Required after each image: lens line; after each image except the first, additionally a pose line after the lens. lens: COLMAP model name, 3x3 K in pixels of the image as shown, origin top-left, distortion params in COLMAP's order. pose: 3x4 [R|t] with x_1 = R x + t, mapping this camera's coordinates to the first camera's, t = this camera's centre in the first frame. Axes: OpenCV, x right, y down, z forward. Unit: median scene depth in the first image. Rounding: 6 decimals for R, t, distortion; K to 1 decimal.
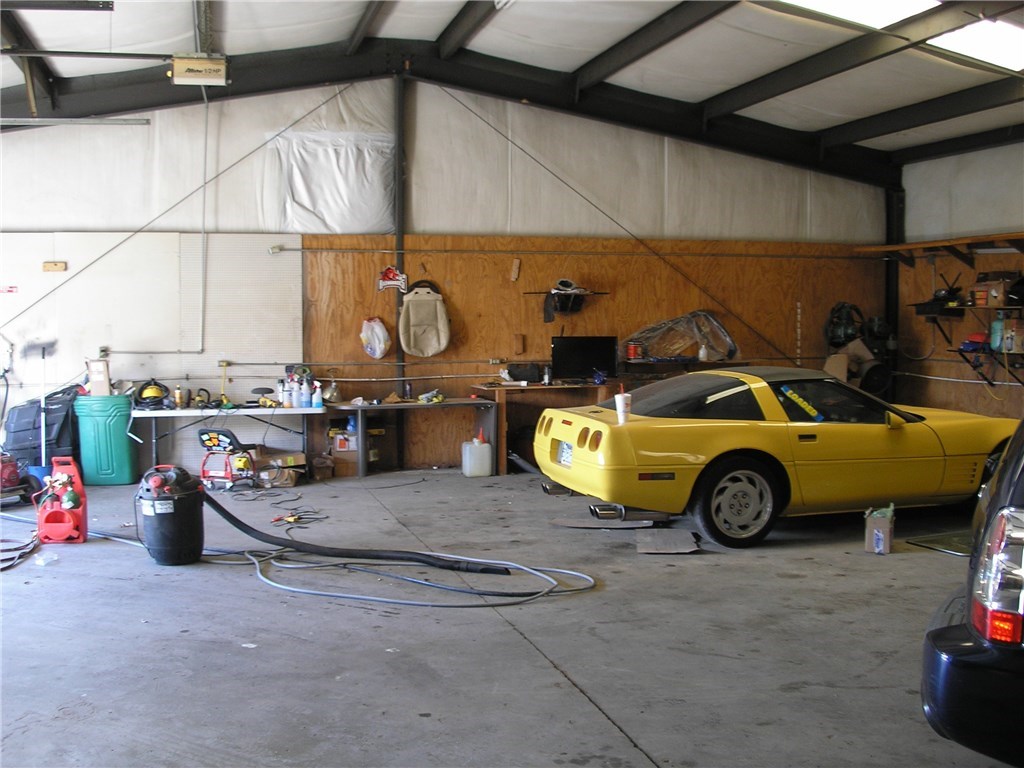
lens RADIAL K [[1177.4, 0, 500.7], [0, 1177.4, 383.8], [0, 0, 1]] dist [-0.212948, 0.175449]
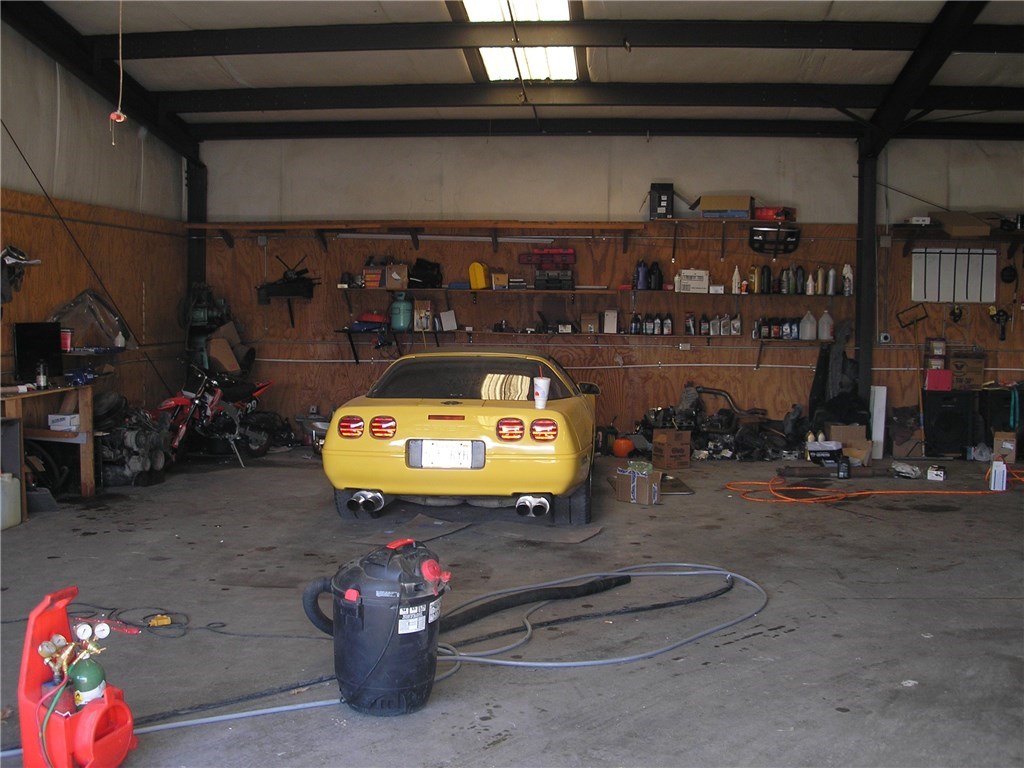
lens RADIAL K [[1177.4, 0, 500.7], [0, 1177.4, 383.8], [0, 0, 1]] dist [-0.212948, 0.175449]
pose [[0.313599, -0.055595, 0.947927, -0.539159], [0.047569, 0.997951, 0.042792, -0.019082], [-0.948363, 0.031672, 0.315601, 0.508512]]
